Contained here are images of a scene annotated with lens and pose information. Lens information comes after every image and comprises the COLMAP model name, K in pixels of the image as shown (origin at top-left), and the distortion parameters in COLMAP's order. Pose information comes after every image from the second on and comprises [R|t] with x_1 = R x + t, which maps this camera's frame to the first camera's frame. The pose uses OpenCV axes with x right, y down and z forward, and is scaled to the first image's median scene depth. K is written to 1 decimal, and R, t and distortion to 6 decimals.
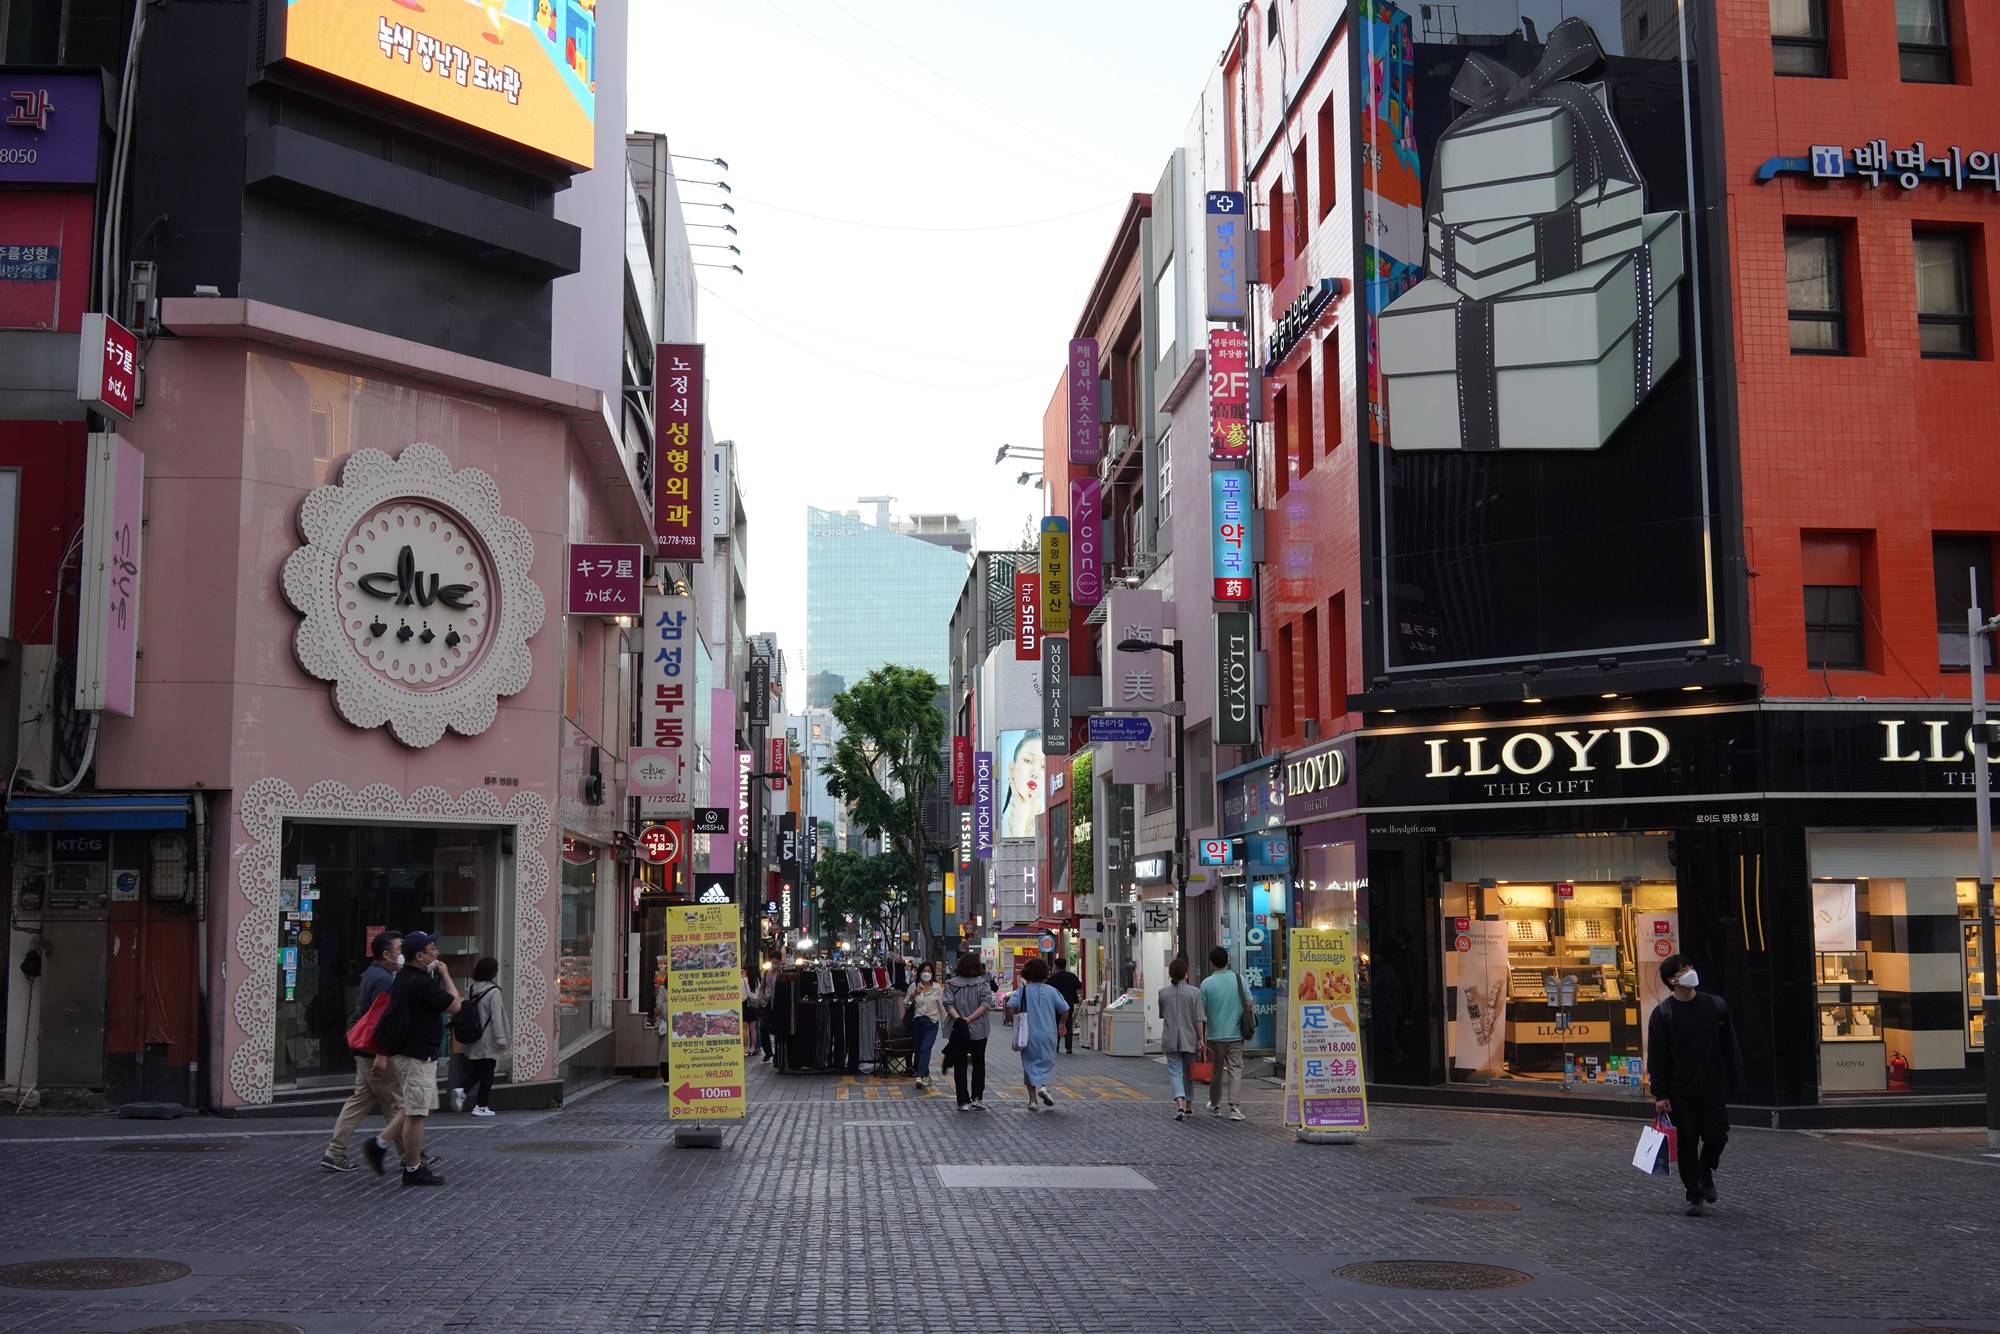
lens RADIAL K [[2020.7, 0, 997.9], [0, 2020.7, 662.9], [0, 0, 1]] dist [-0.097427, 0.000000]
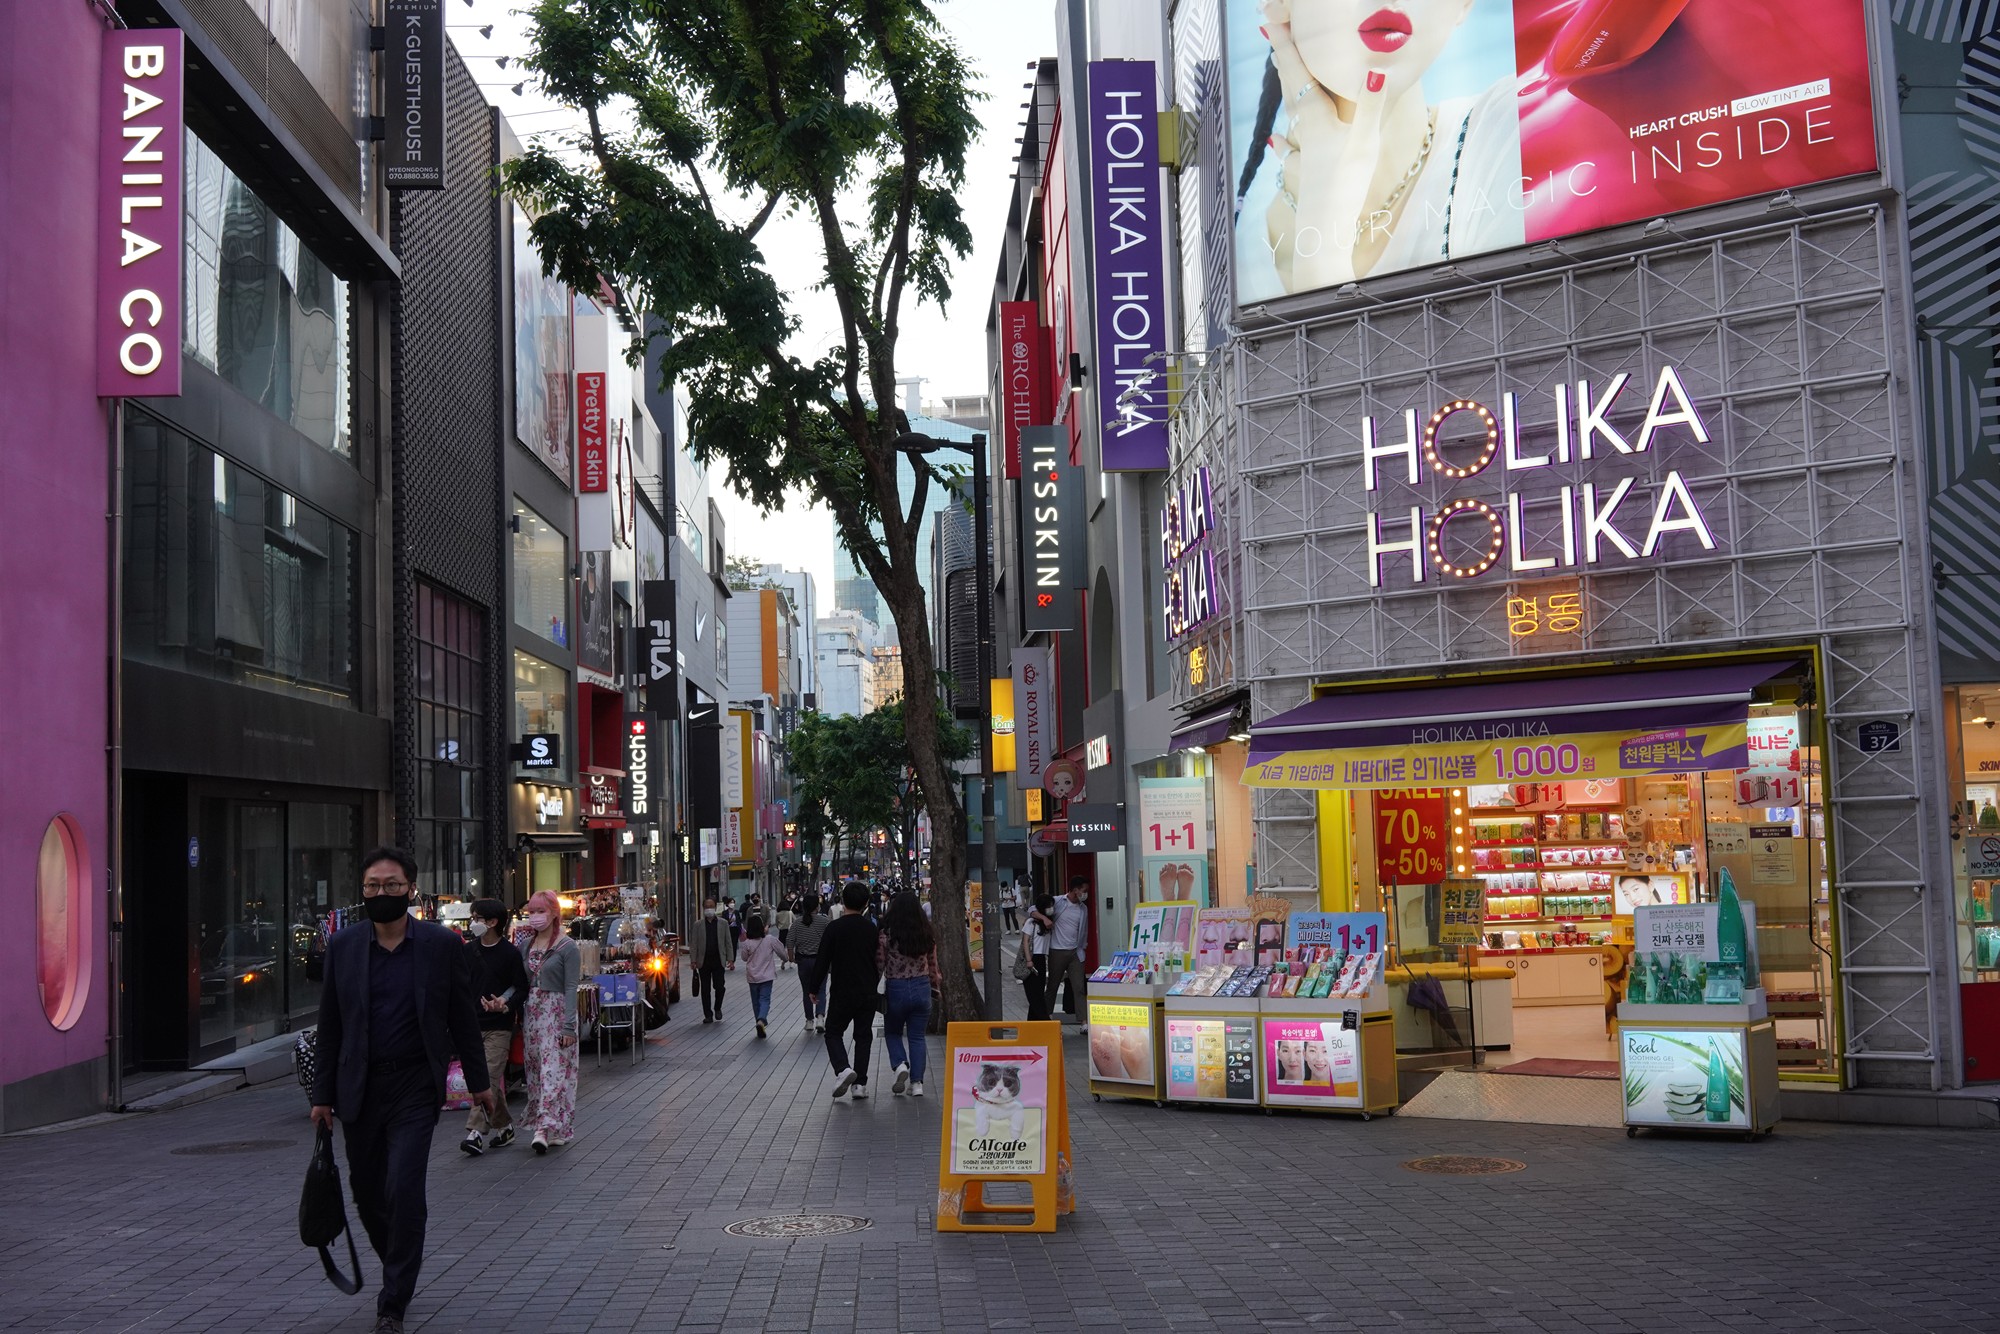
lens RADIAL K [[2020.7, 0, 1000.6], [0, 2020.7, 674.5], [0, 0, 1]] dist [-0.097427, 0.000000]
pose [[0.999390, -0.028079, -0.020776, -0.018107], [0.028932, 0.998700, 0.041956, 0.103708], [0.019571, -0.042531, 0.998903, 0.693252]]
